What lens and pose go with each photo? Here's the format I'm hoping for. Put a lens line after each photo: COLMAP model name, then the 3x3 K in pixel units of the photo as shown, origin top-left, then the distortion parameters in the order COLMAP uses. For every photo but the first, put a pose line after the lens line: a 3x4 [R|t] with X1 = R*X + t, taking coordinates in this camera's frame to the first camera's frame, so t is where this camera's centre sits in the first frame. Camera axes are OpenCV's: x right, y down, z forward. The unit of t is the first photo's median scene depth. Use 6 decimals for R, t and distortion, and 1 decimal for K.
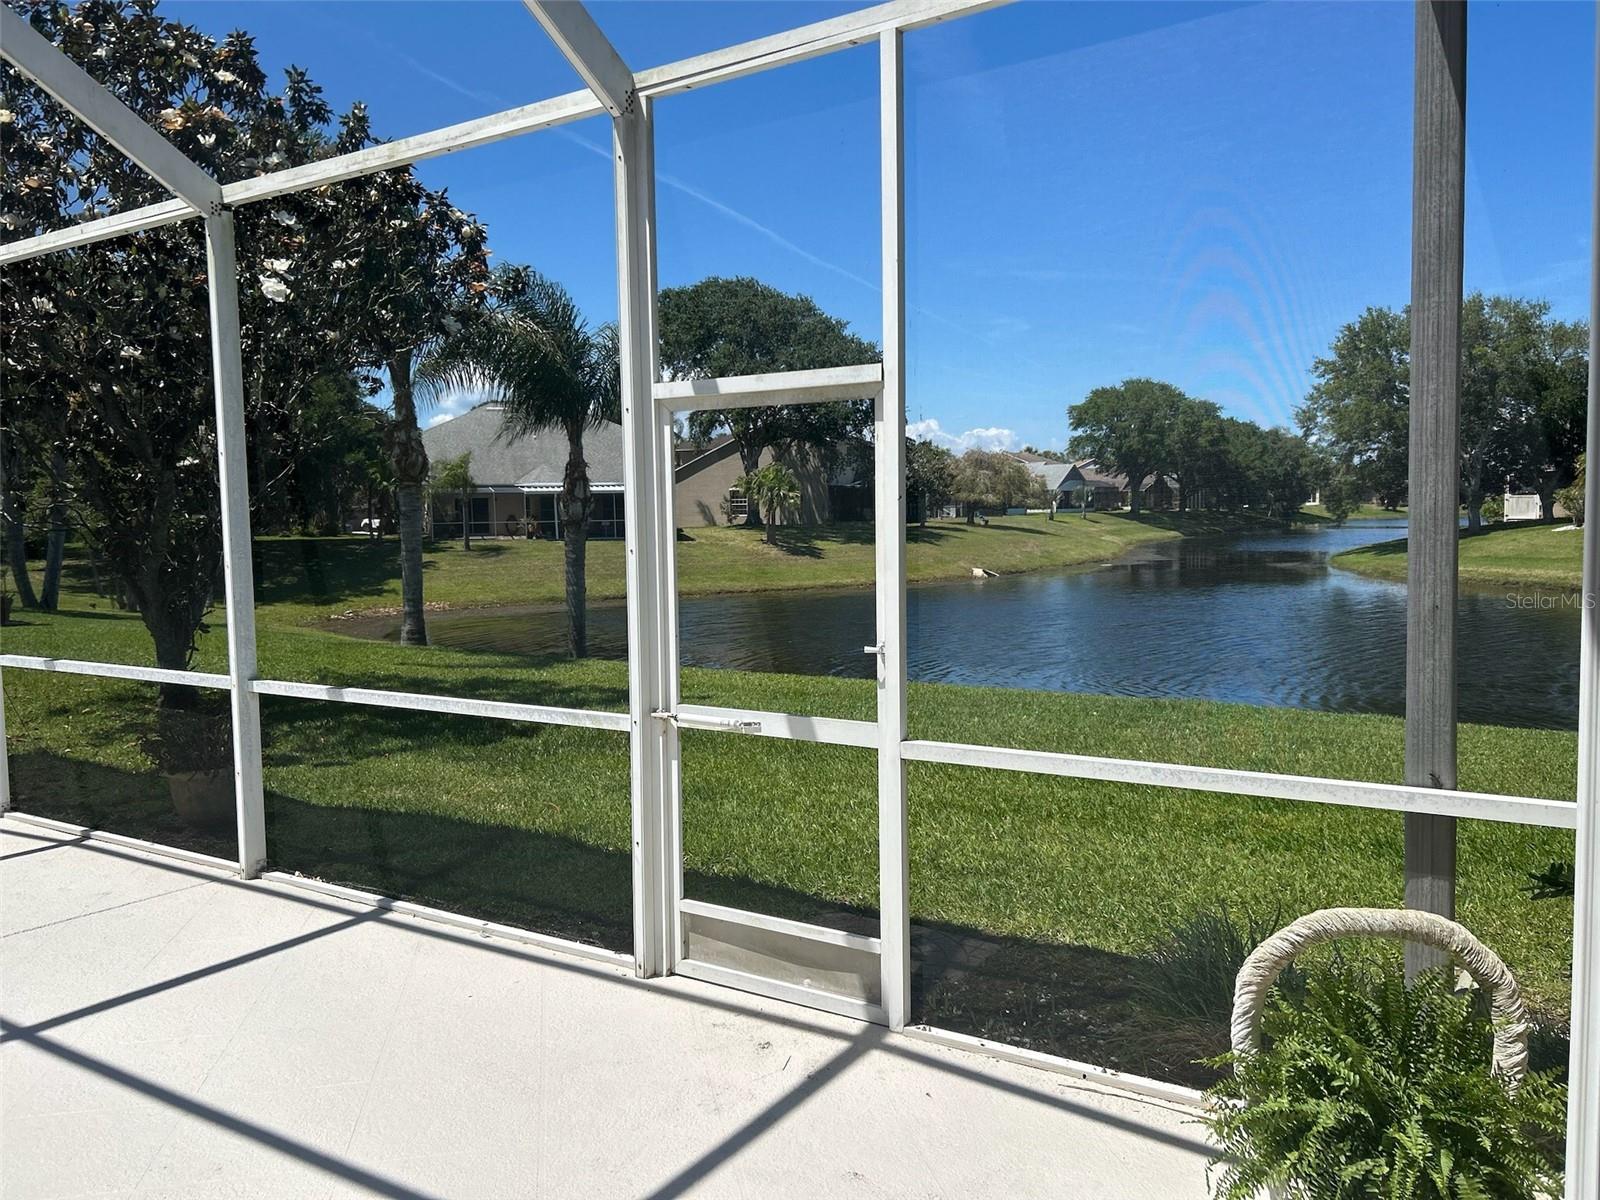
lens RADIAL K [[1202.2, 0, 792.5], [0, 1202.2, 599.7], [0, 0, 1]] dist [0.054486, -0.057155]
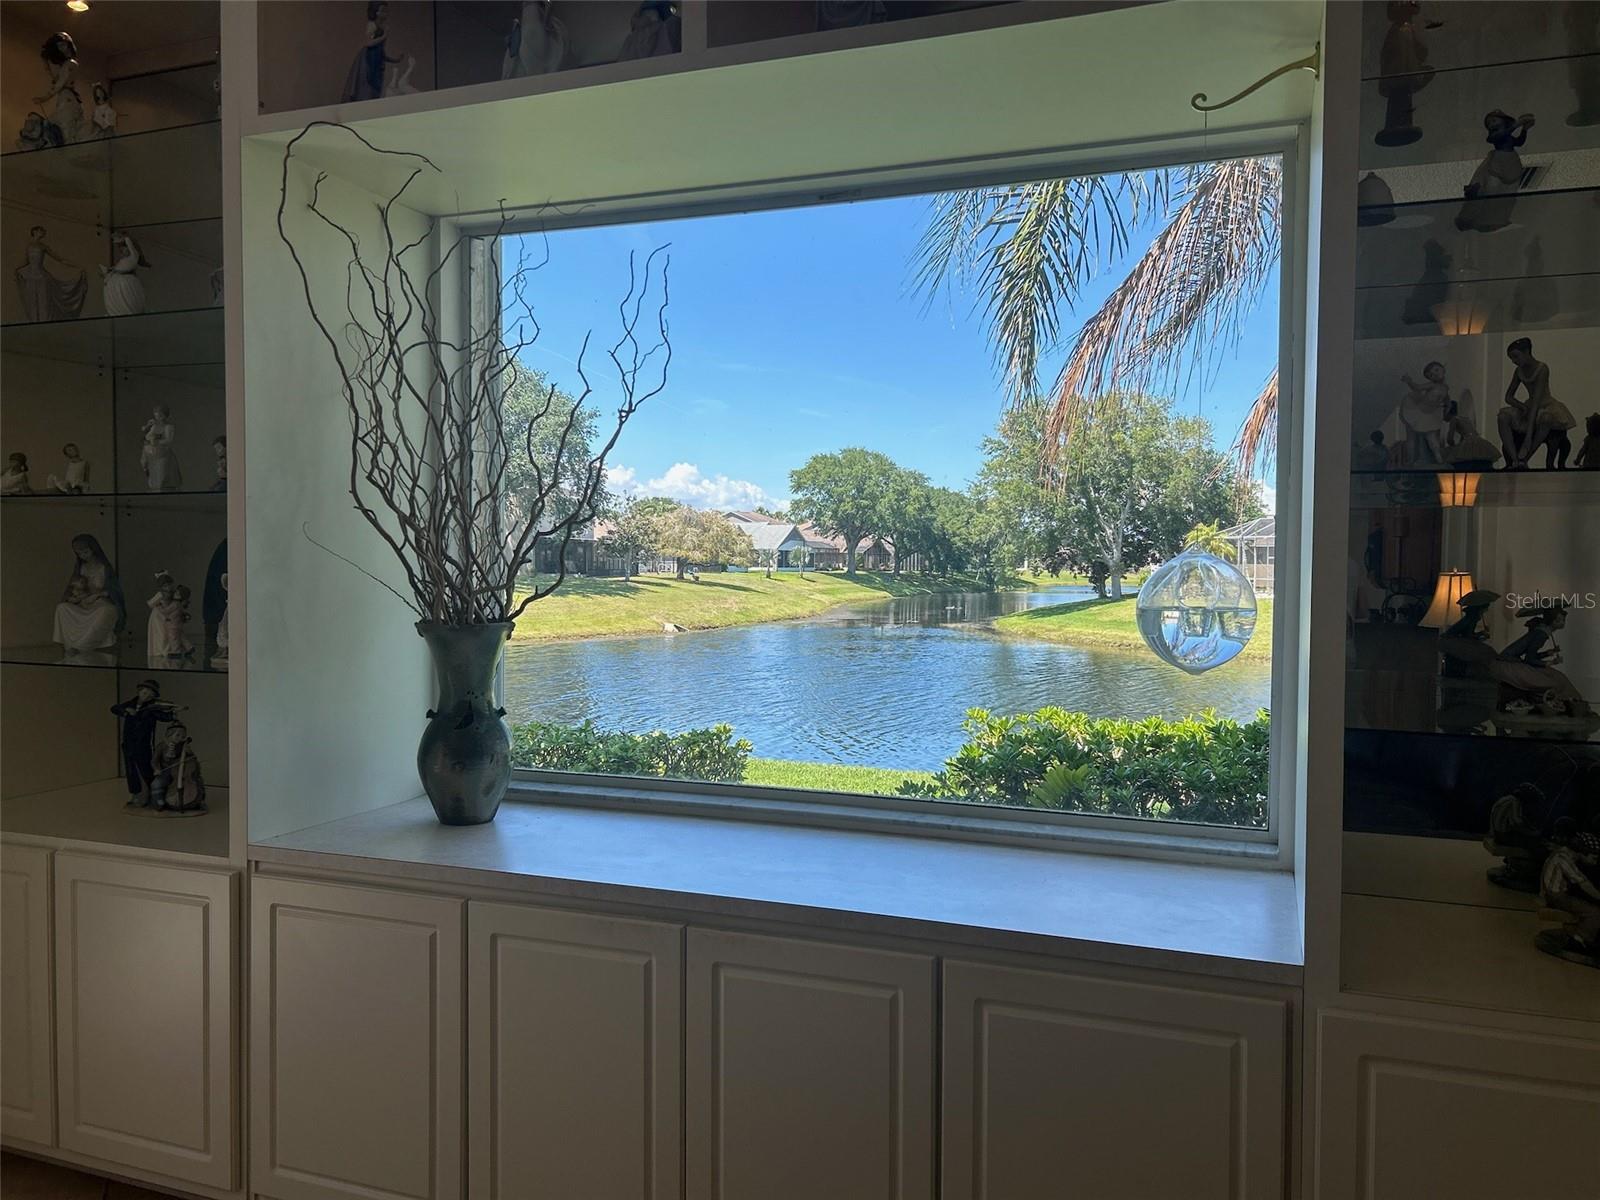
lens RADIAL K [[1202.2, 0, 796.5], [0, 1202.2, 592.9], [0, 0, 1]] dist [0.054486, -0.057155]
pose [[0.978637, 0.023327, 0.204268, 0.052066], [-0.012985, 0.998572, -0.051828, -0.000290], [-0.205185, 0.048069, 0.977542, -0.023821]]
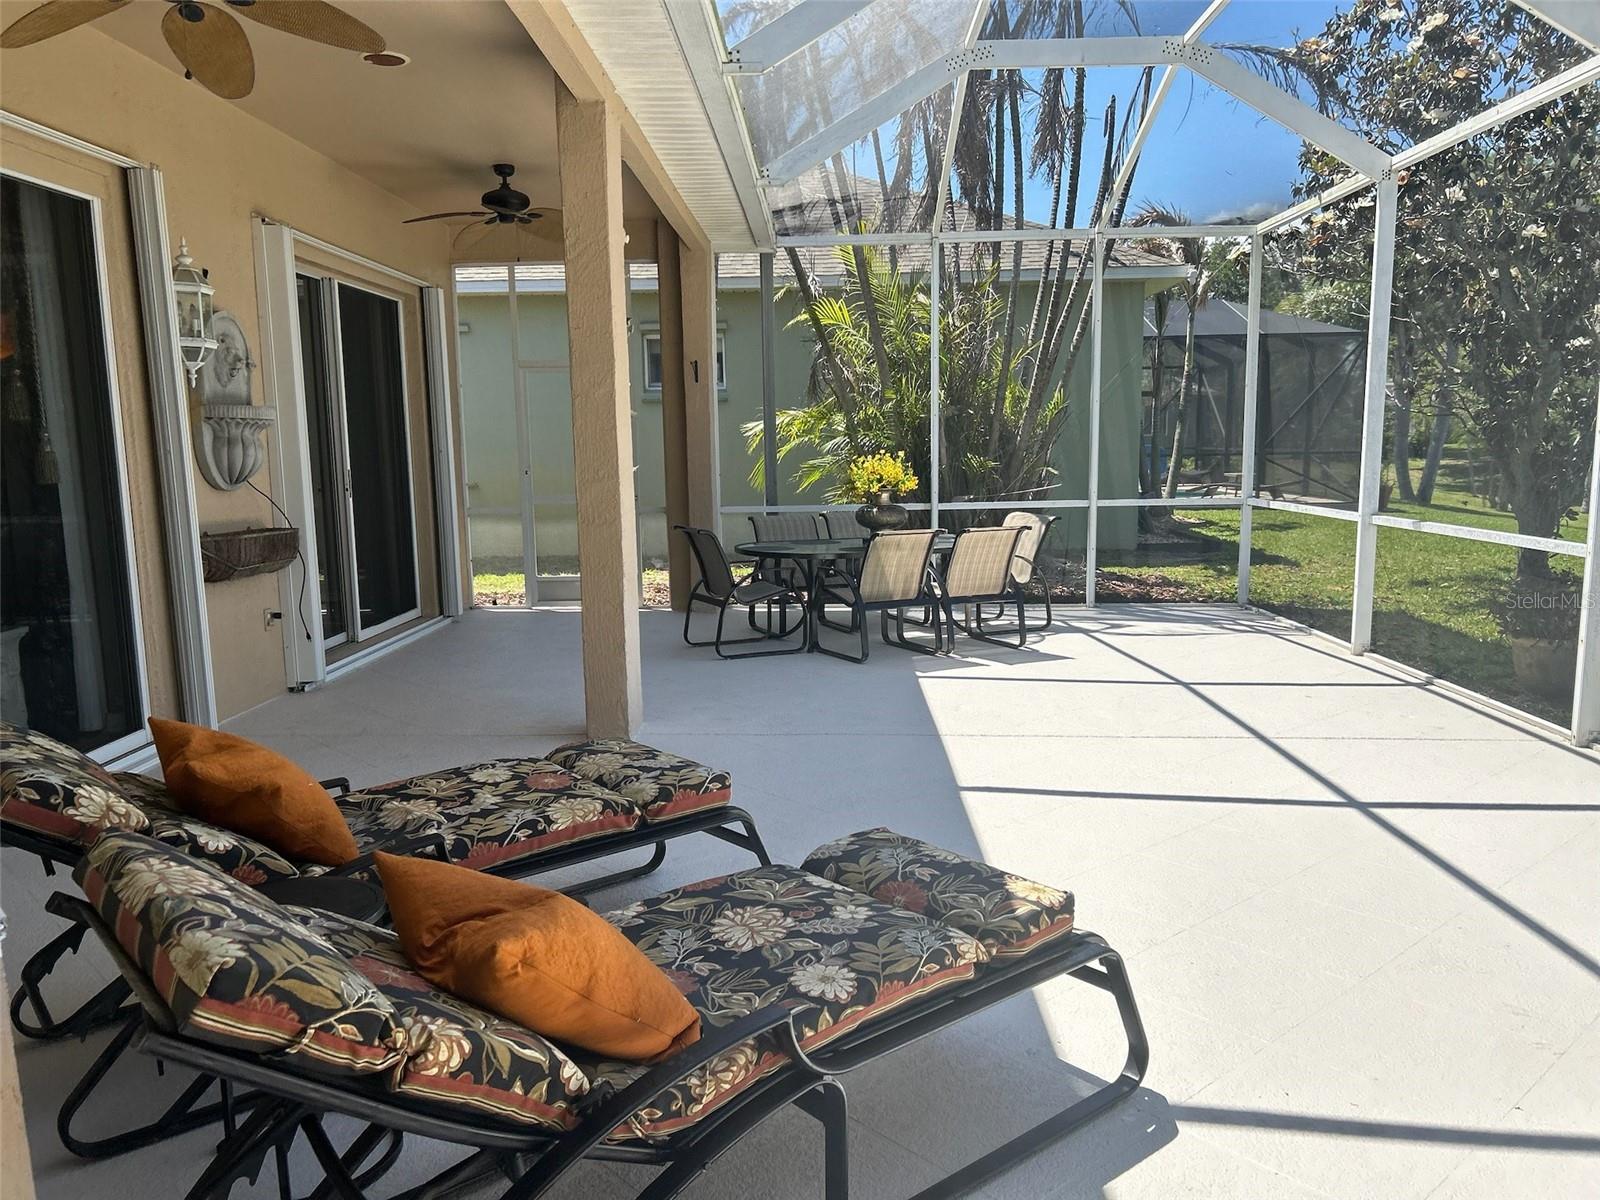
lens RADIAL K [[1202.2, 0, 806.4], [0, 1202.2, 613.9], [0, 0, 1]] dist [0.054486, -0.057155]
pose [[0.523811, 0.136472, -0.840832, 0.004359], [-0.061128, 0.990560, 0.122693, 0.003196], [0.849639, -0.012869, 0.527208, -0.006426]]
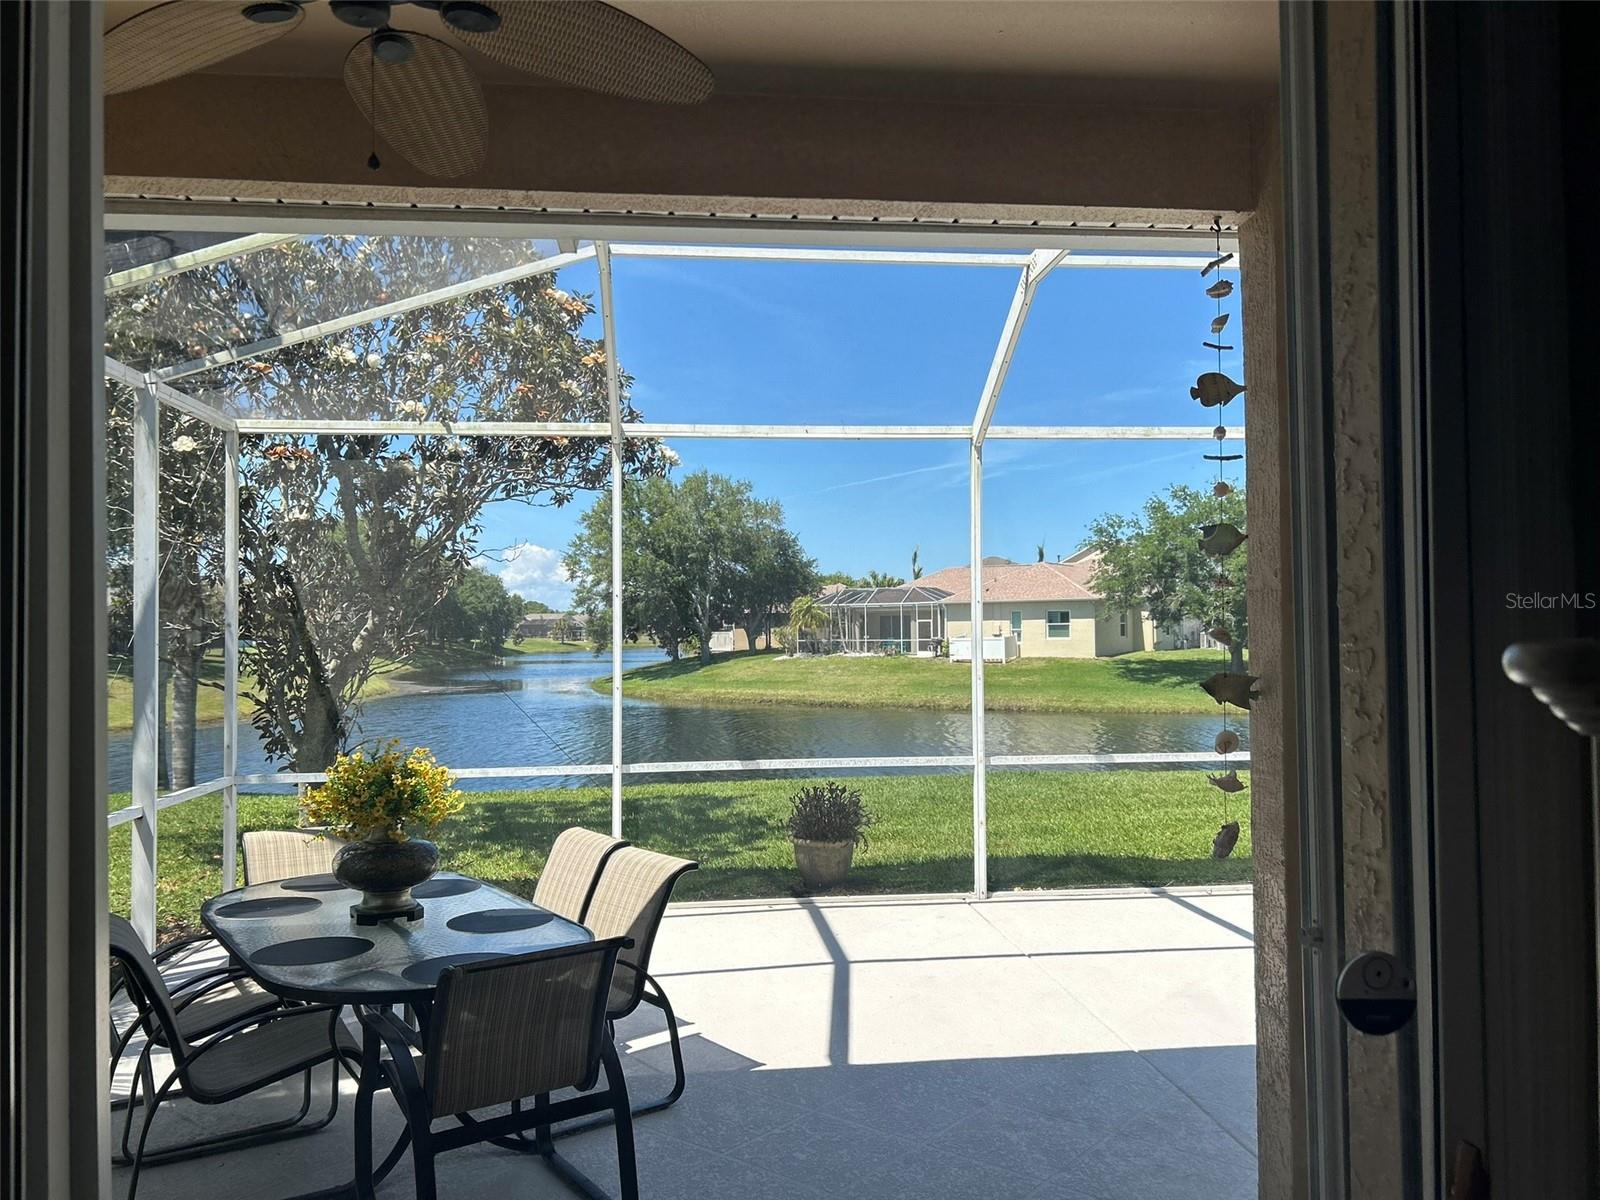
lens RADIAL K [[1202.2, 0, 798.7], [0, 1202.2, 597.3], [0, 0, 1]] dist [0.054486, -0.057155]
pose [[0.780232, 0.028176, 0.624855, -0.131604], [0.041512, 0.994450, -0.096677, 0.000581], [-0.624111, 0.101369, 0.774732, 0.000031]]
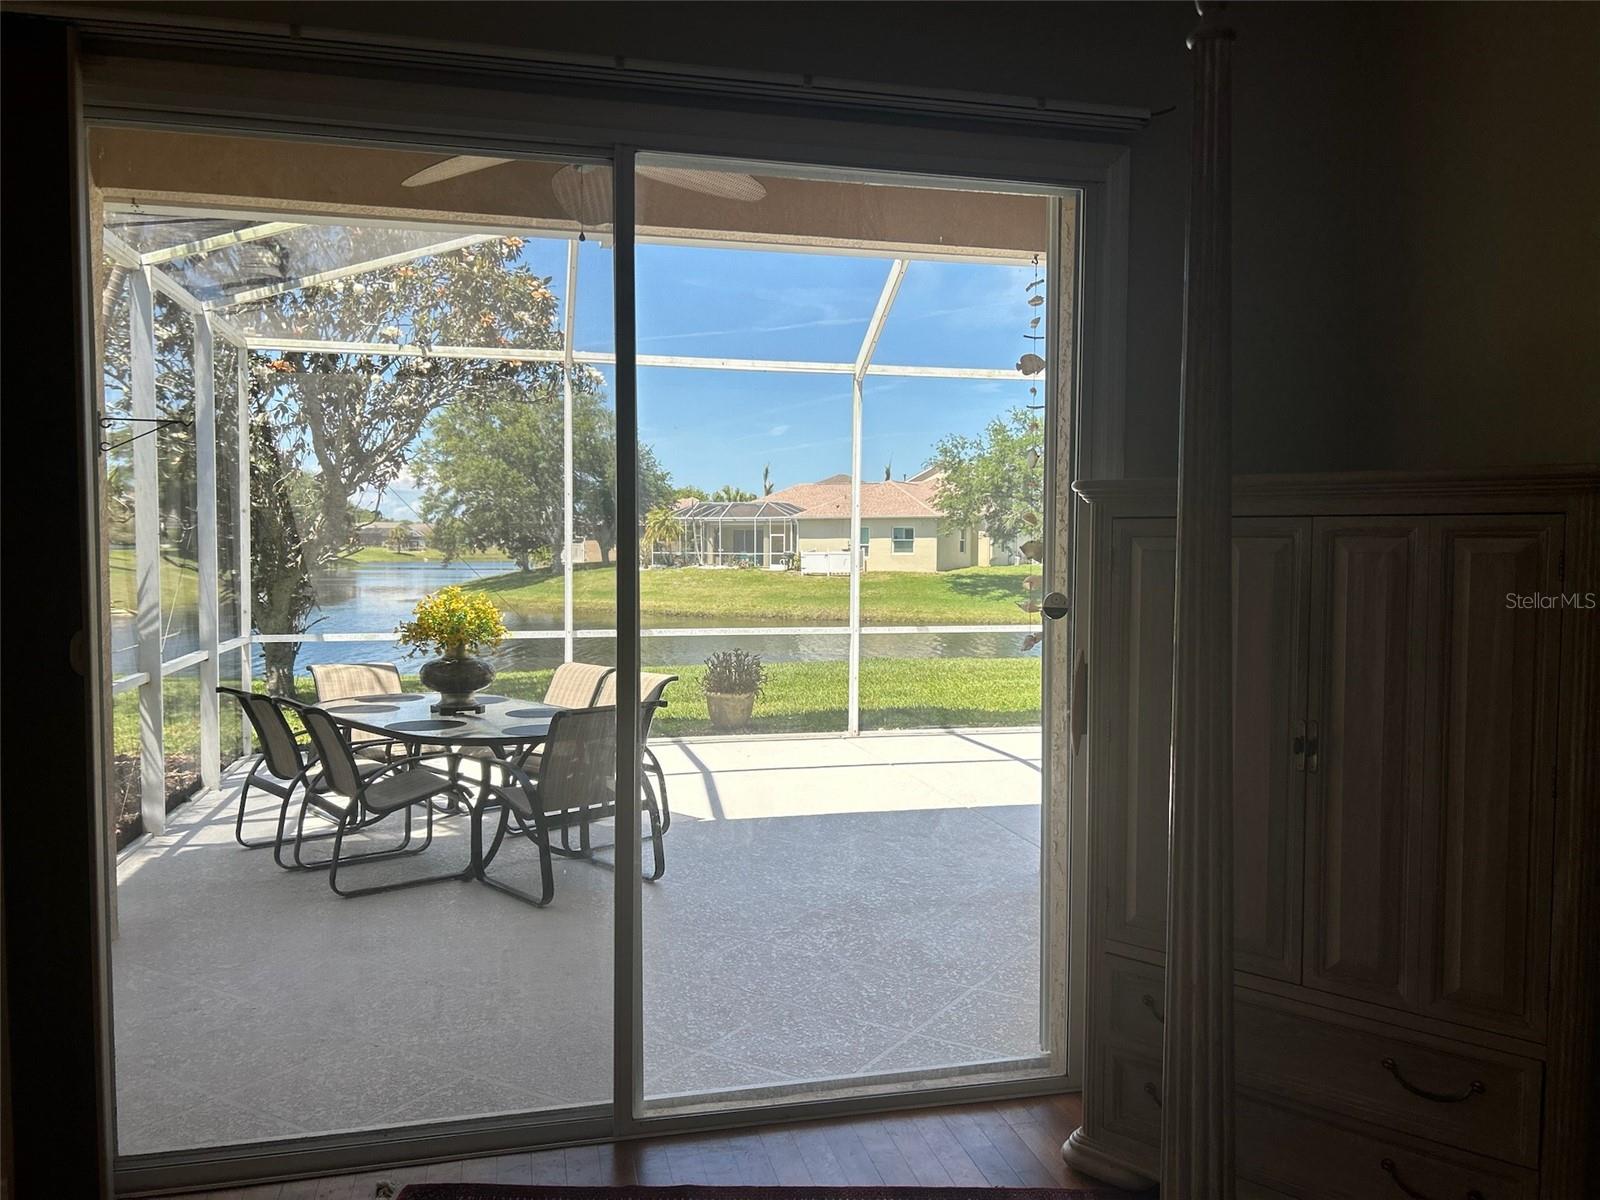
lens RADIAL K [[1202.2, 0, 808.1], [0, 1202.2, 606.1], [0, 0, 1]] dist [0.054486, -0.057155]
pose [[0.688480, -0.013605, 0.725128, -0.157764], [0.034944, 0.999285, -0.014430, 0.004947], [-0.724413, 0.035274, 0.688463, -0.018137]]
